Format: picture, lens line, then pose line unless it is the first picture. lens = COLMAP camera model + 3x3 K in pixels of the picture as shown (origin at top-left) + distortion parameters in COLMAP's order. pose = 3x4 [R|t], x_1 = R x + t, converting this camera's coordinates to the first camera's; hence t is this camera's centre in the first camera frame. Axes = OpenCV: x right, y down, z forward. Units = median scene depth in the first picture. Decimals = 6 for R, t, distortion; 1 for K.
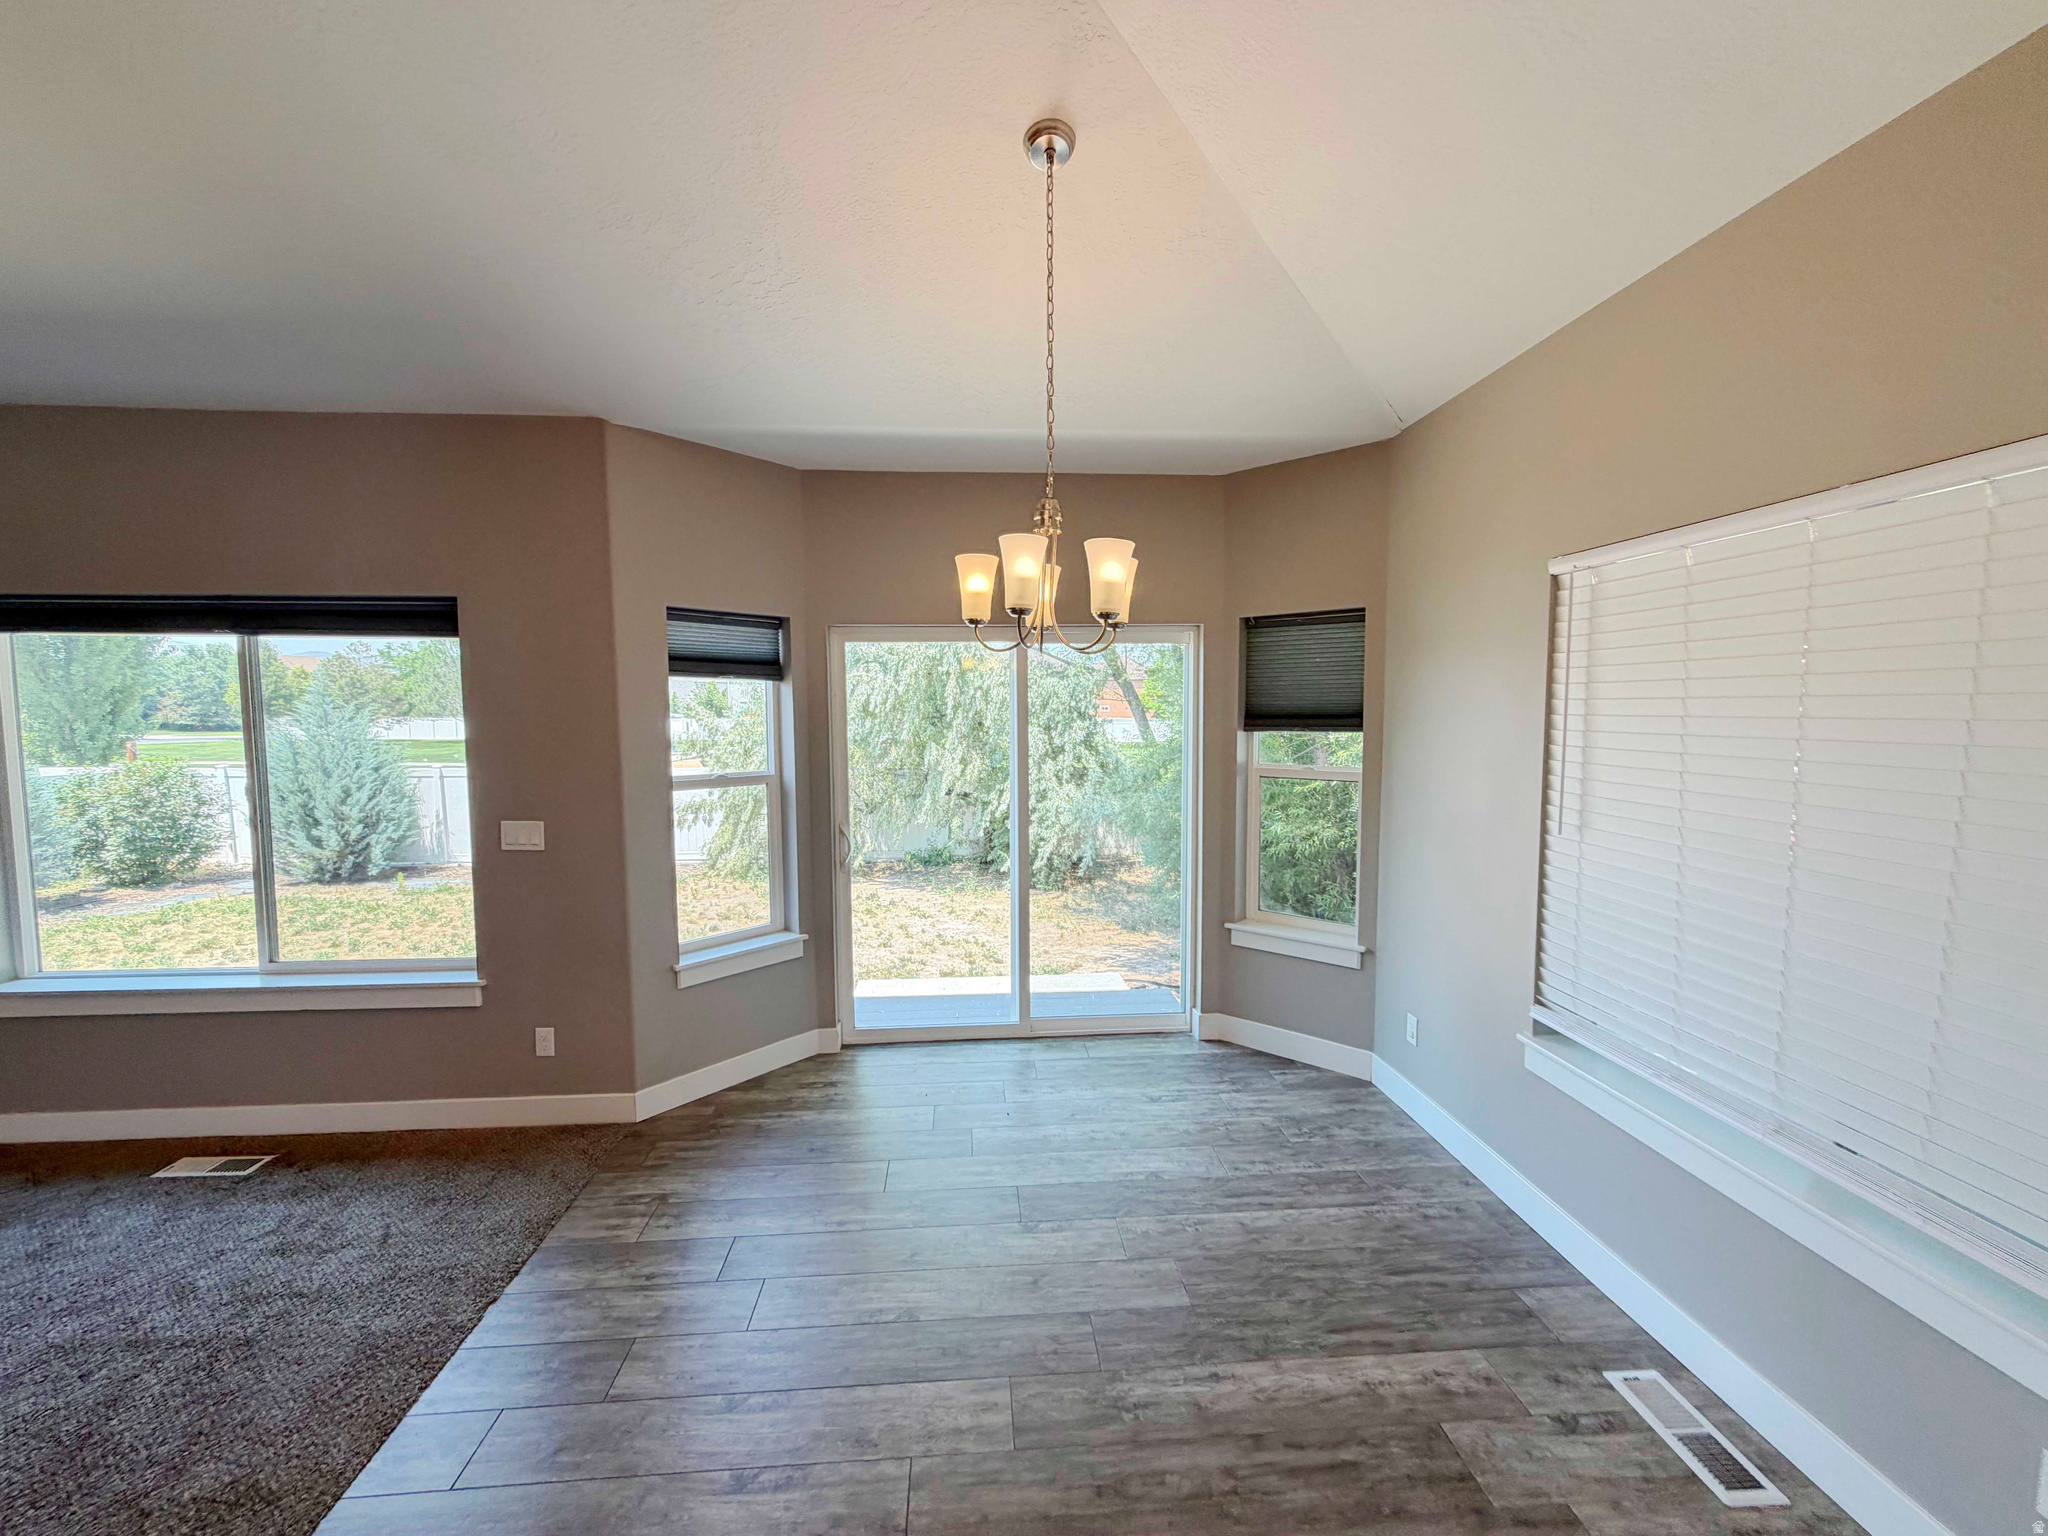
lens RADIAL K [[815.3, 0, 1012.1], [0, 815.3, 775.5], [0, 0, 1]] dist [0.005825, -0.000167]
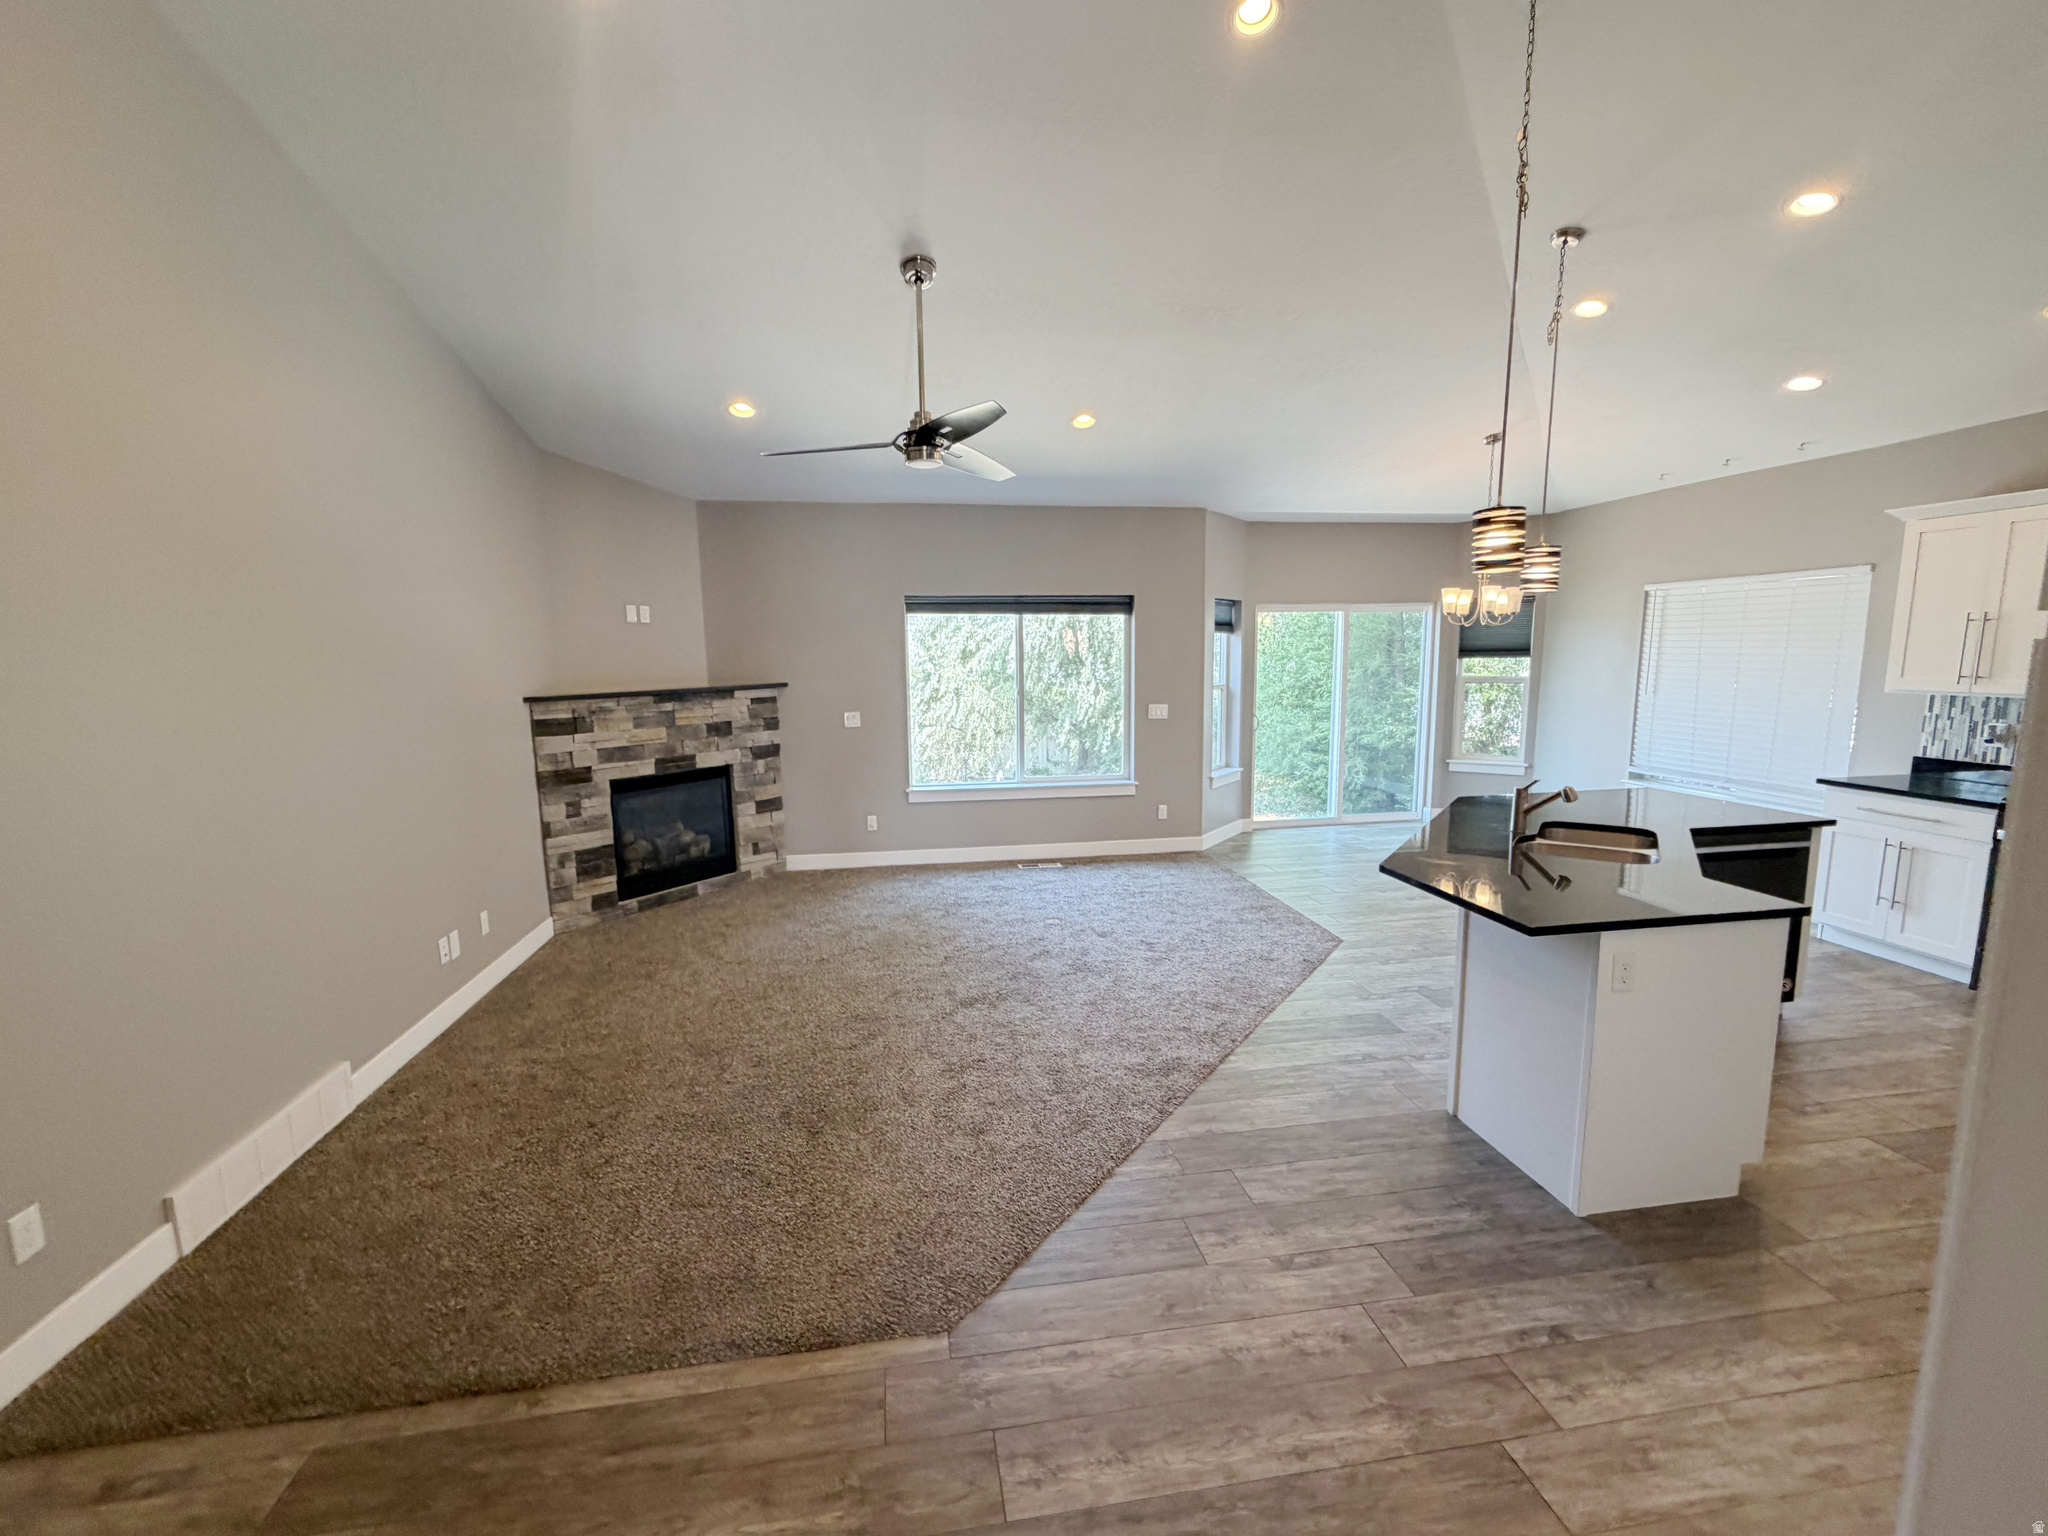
lens RADIAL K [[815.3, 0, 1025.3], [0, 815.3, 772.5], [0, 0, 1]] dist [0.005825, -0.000167]
pose [[0.996060, -0.021578, 0.086021, -0.311503], [0.015943, 0.997715, 0.065659, 0.024367], [-0.087241, -0.064029, 0.994127, -0.289855]]
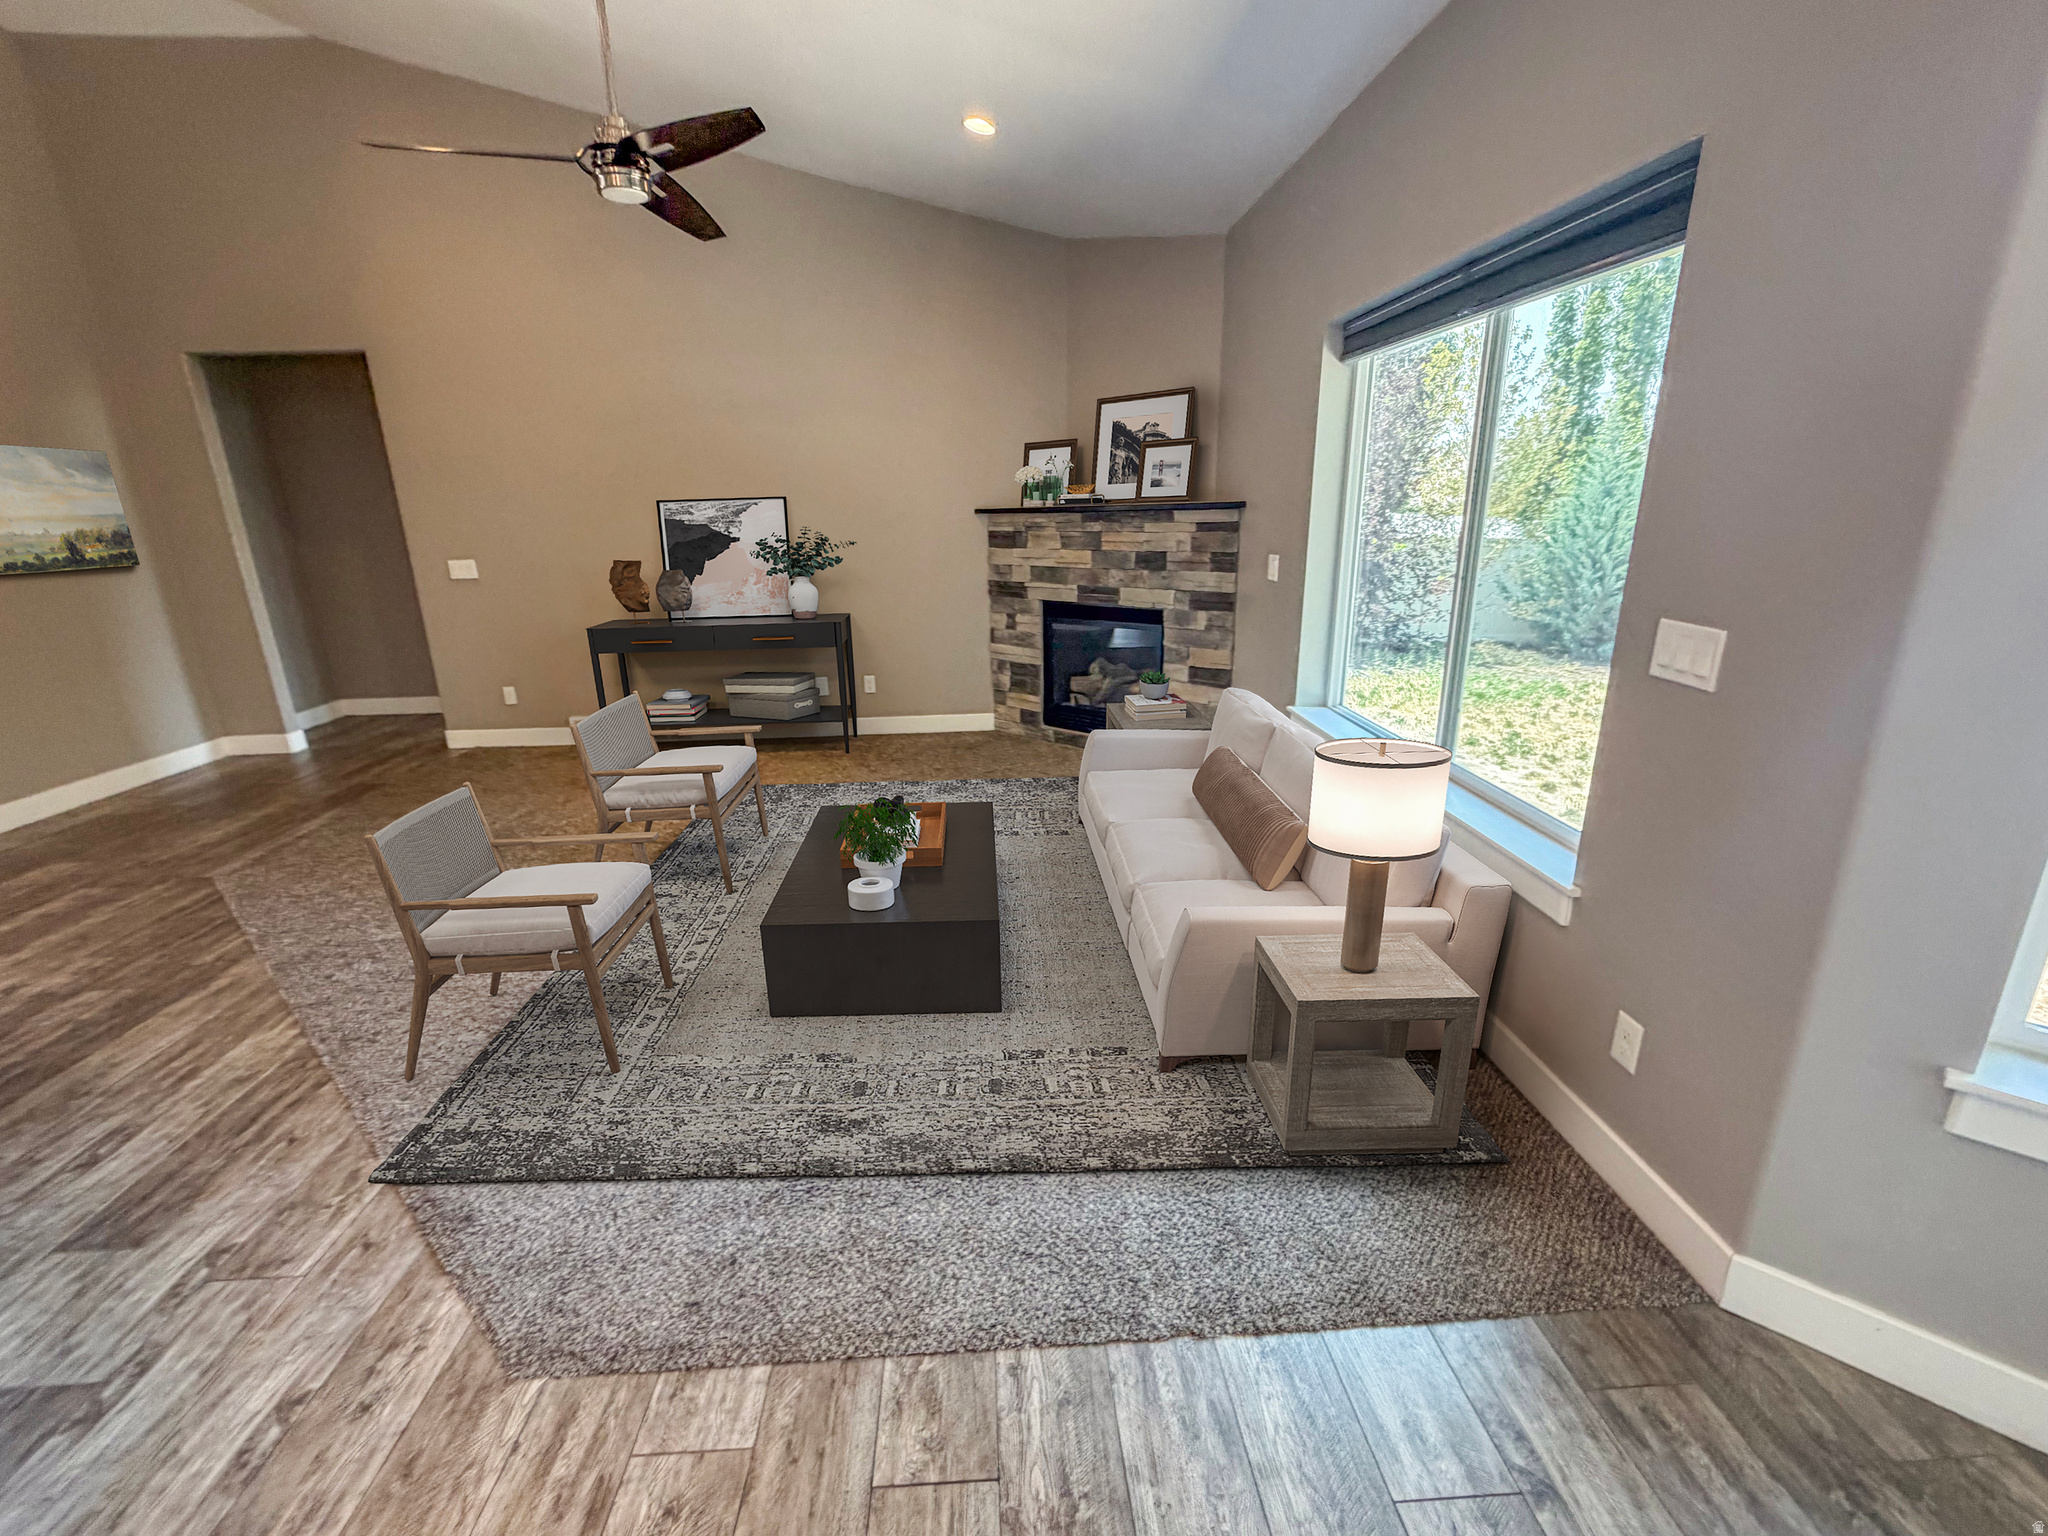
lens RADIAL K [[892.4, 0, 1019.8], [0, 892.4, 759.1], [0, 0, 1]] dist [0.000088, 0.000926]
pose [[-0.012200, 0.283120, -0.959007, -0.015459], [-0.058355, 0.957242, 0.283341, 0.001007], [0.998221, 0.059420, 0.004843, 0.167944]]
